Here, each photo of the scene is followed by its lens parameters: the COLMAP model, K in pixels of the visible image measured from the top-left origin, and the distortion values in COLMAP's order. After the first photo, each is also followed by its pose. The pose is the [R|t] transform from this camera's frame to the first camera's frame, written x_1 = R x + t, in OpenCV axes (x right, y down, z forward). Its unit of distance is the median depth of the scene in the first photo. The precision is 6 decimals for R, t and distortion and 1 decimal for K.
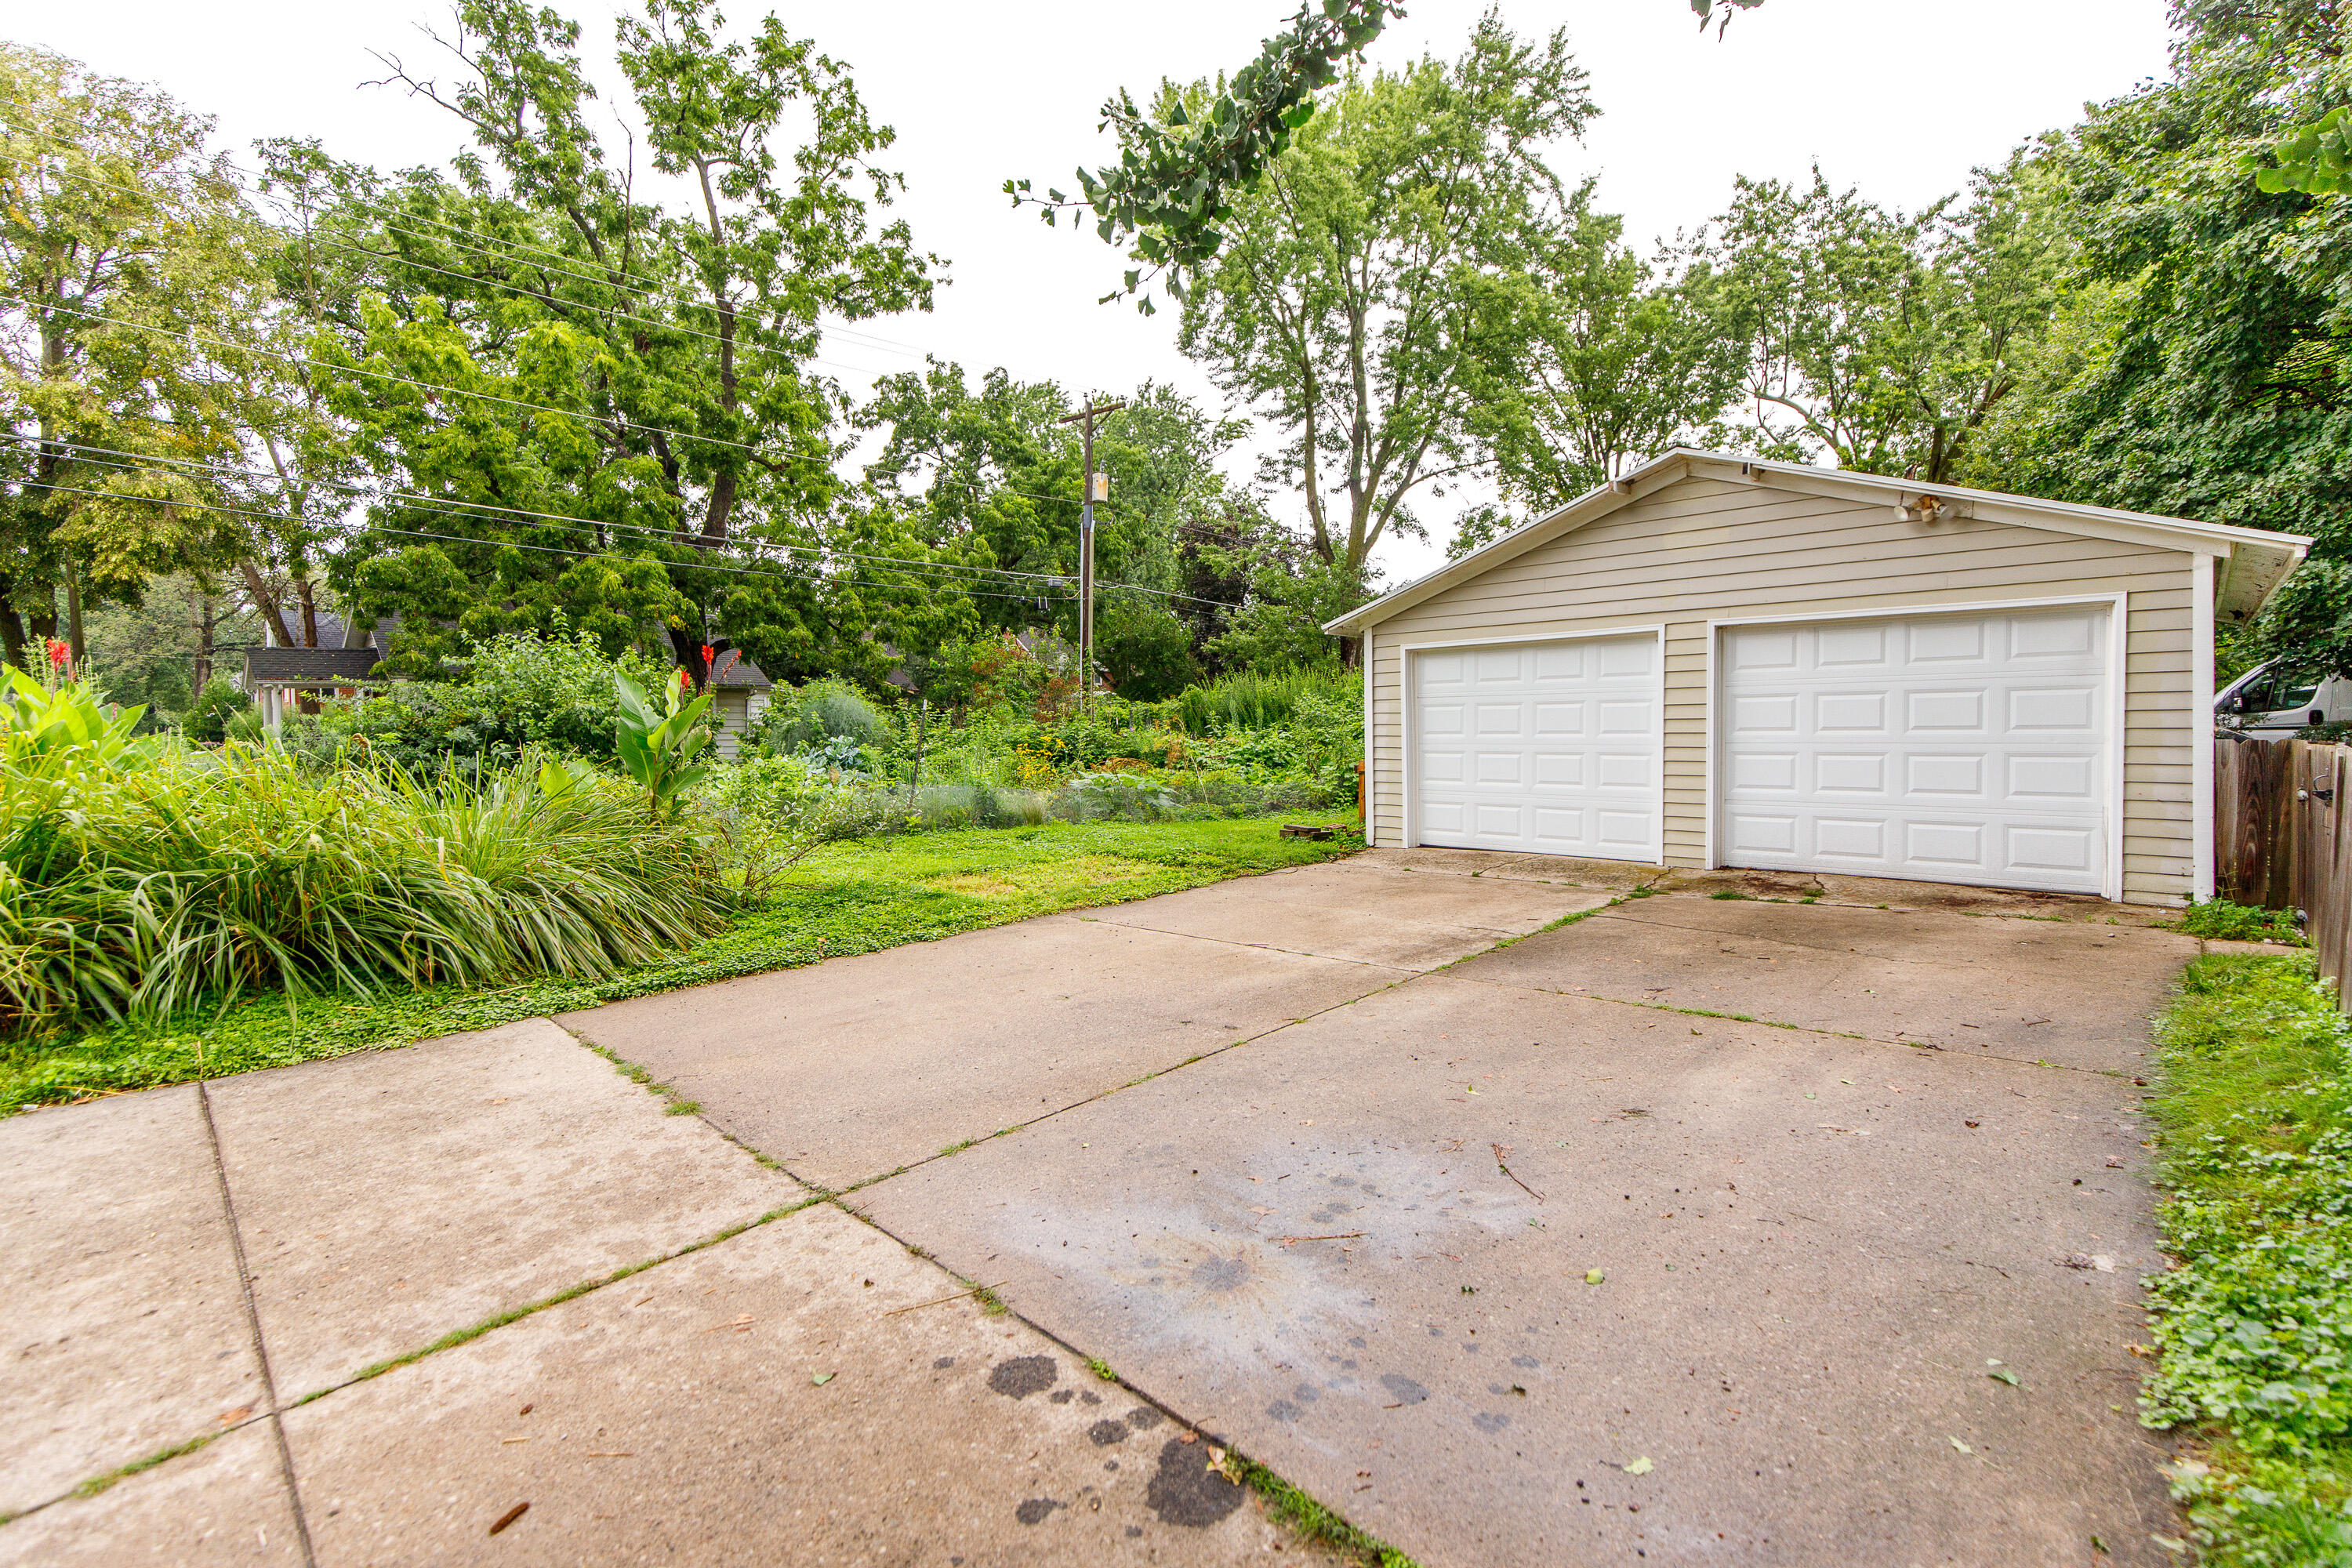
lens RADIAL K [[1043.2, 0, 1238.8], [0, 1043.2, 745.7], [0, 0, 1]] dist [0.005515, 0.000743]
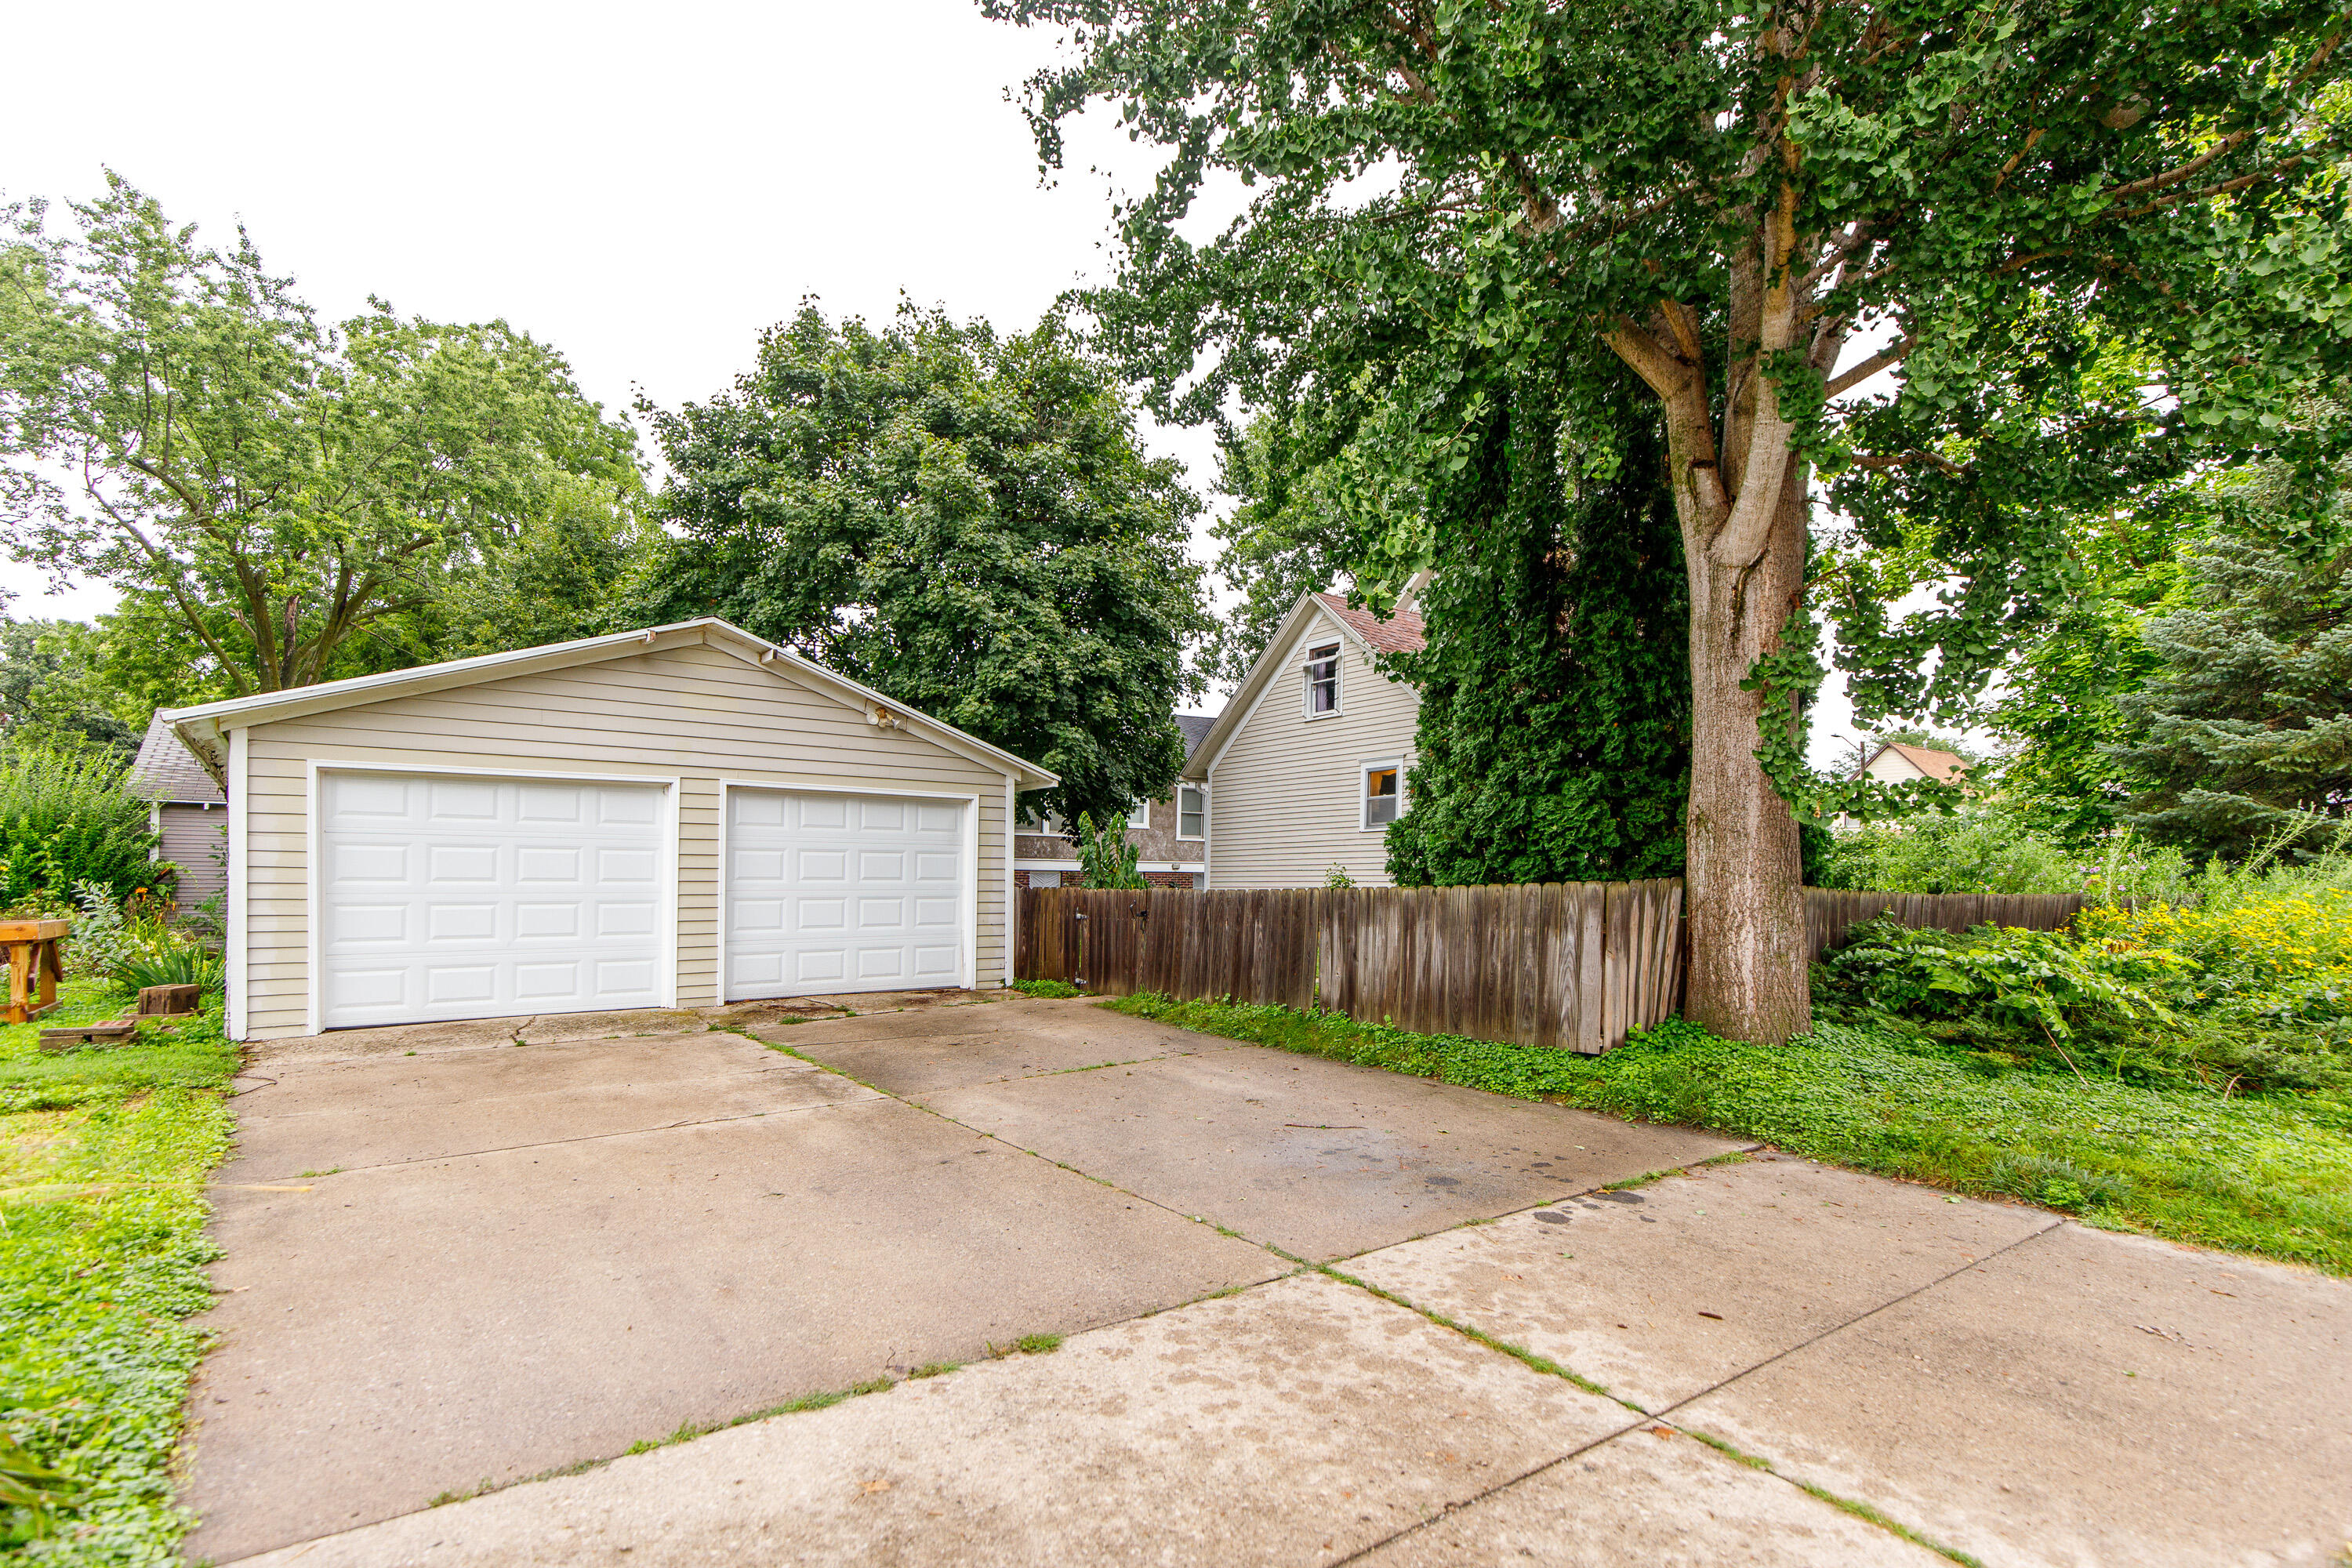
lens RADIAL K [[1043.2, 0, 1157.7], [0, 1043.2, 900.1], [0, 0, 1]] dist [0.005515, 0.000743]
pose [[0.234810, -0.011676, 0.971971, -1.522443], [0.009324, 0.999909, 0.009759, 0.004225], [-0.971997, 0.006771, 0.234897, 0.863262]]
